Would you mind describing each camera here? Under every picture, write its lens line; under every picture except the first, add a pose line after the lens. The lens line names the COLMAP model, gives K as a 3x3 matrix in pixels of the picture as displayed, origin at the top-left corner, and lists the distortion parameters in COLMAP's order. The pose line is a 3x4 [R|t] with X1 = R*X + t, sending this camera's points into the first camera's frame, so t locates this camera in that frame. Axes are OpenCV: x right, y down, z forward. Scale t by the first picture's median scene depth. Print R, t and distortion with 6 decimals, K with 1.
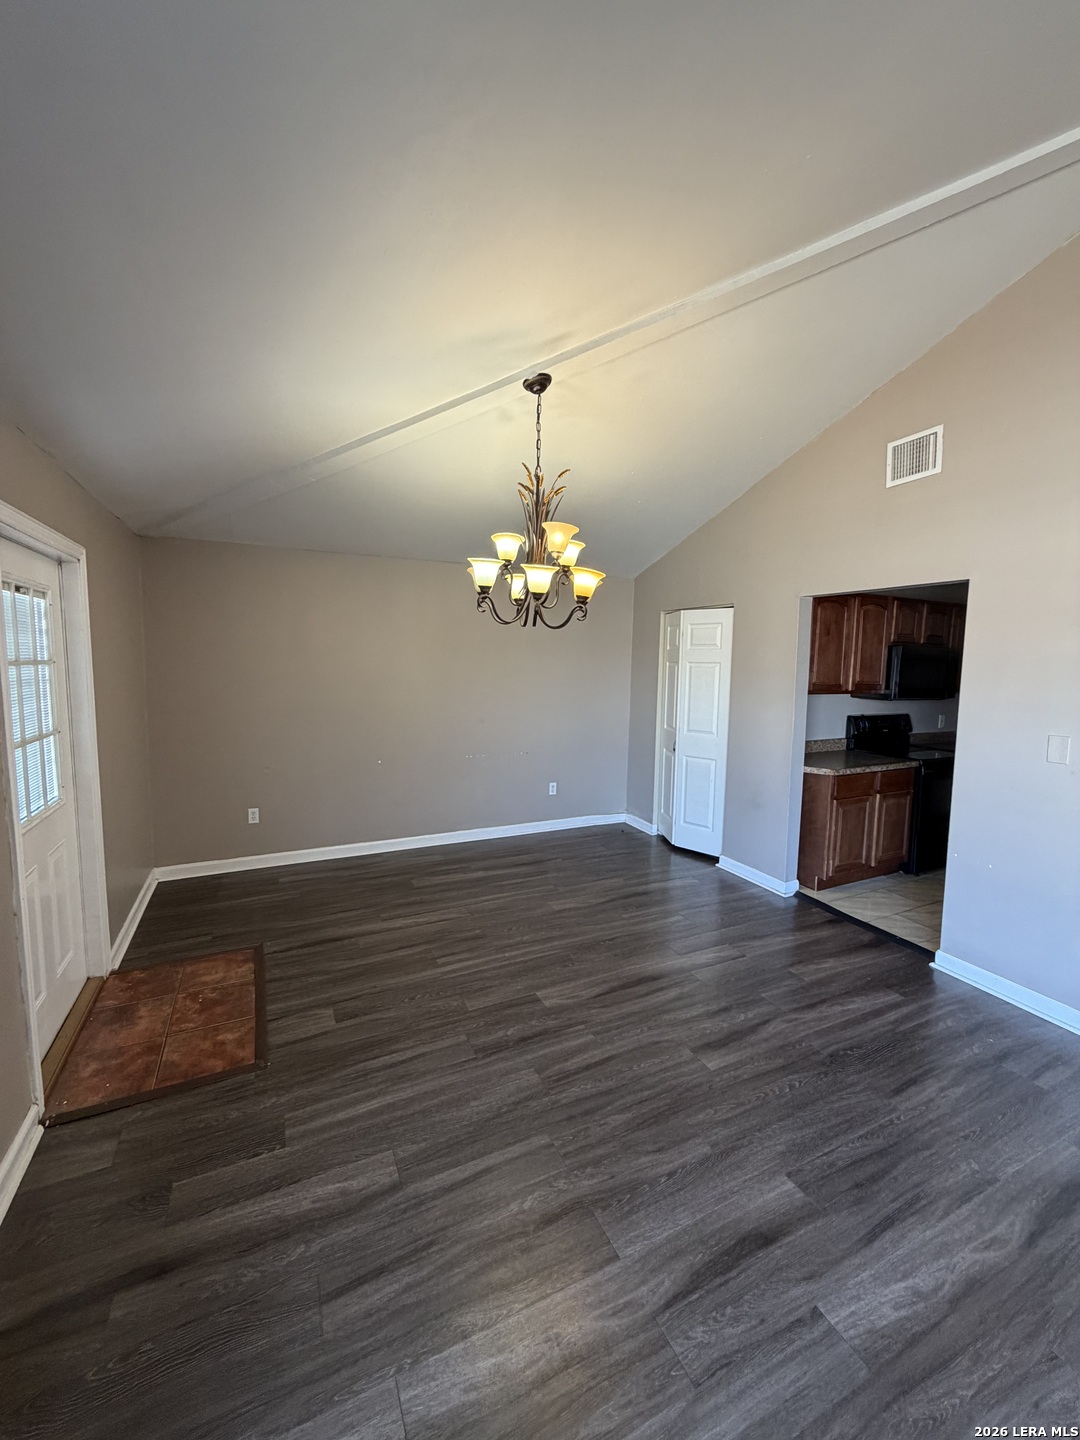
lens RADIAL K [[577.0, 0, 538.6], [0, 577.0, 719.6], [0, 0, 1]] dist [-0.002113, 0.000777]
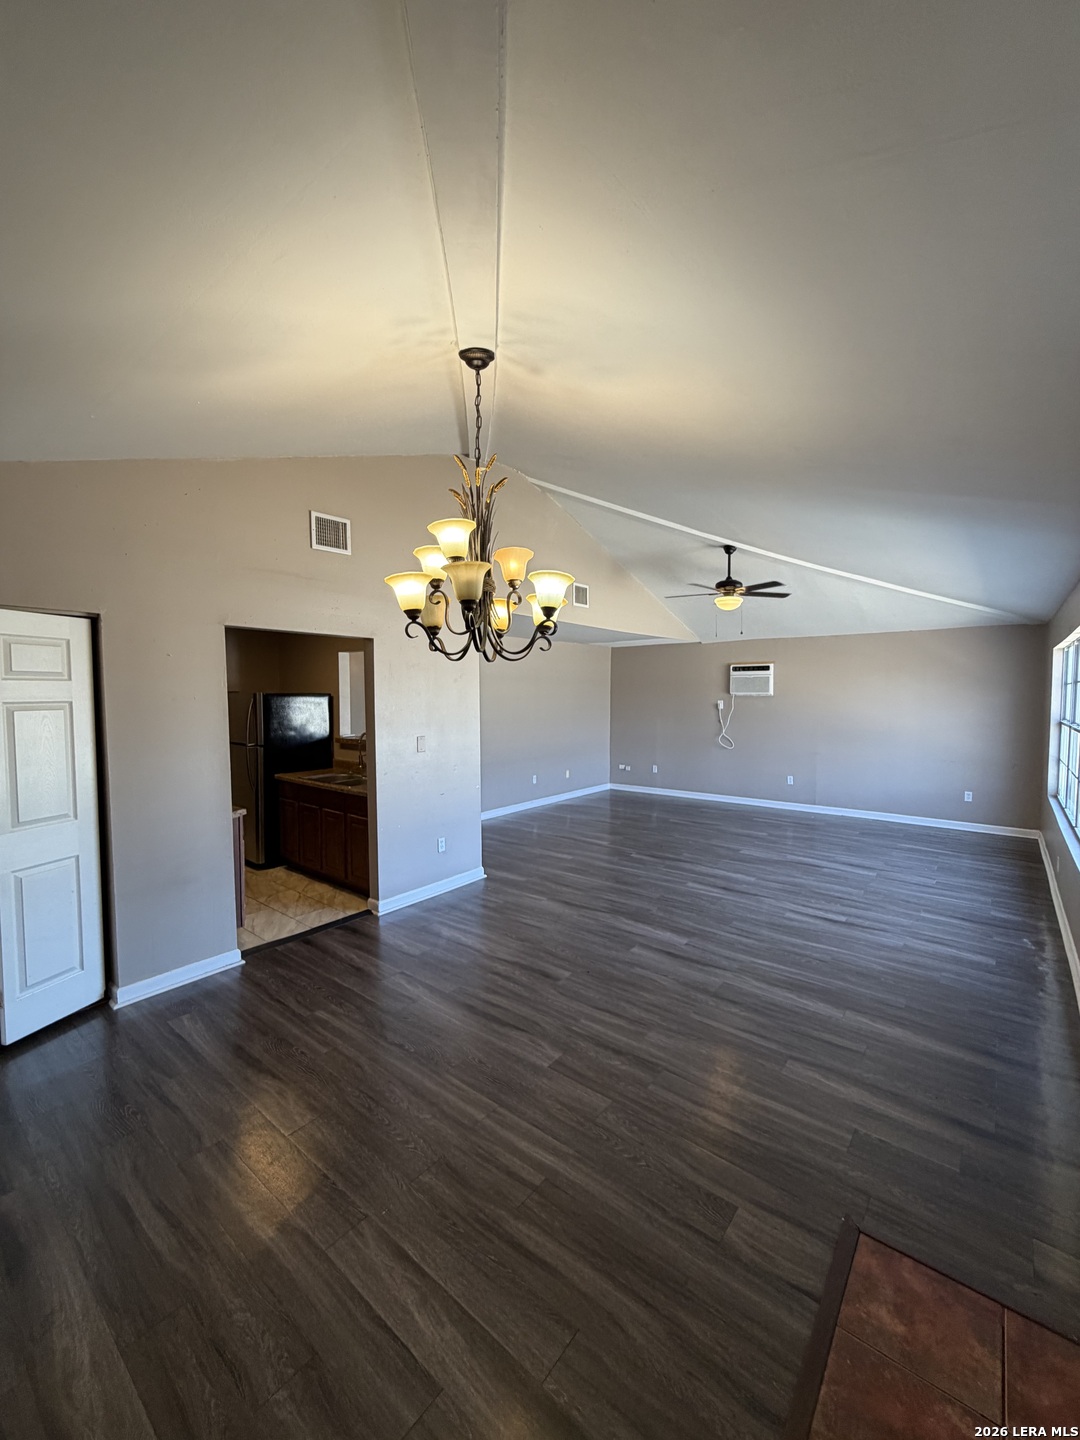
lens RADIAL K [[577.0, 0, 542.2], [0, 577.0, 722.4], [0, 0, 1]] dist [-0.002113, 0.000777]
pose [[-0.437645, -0.054150, 0.897516, -0.805639], [0.092883, 0.990122, 0.105029, -0.158684], [-0.894337, 0.129329, -0.428293, 1.361436]]
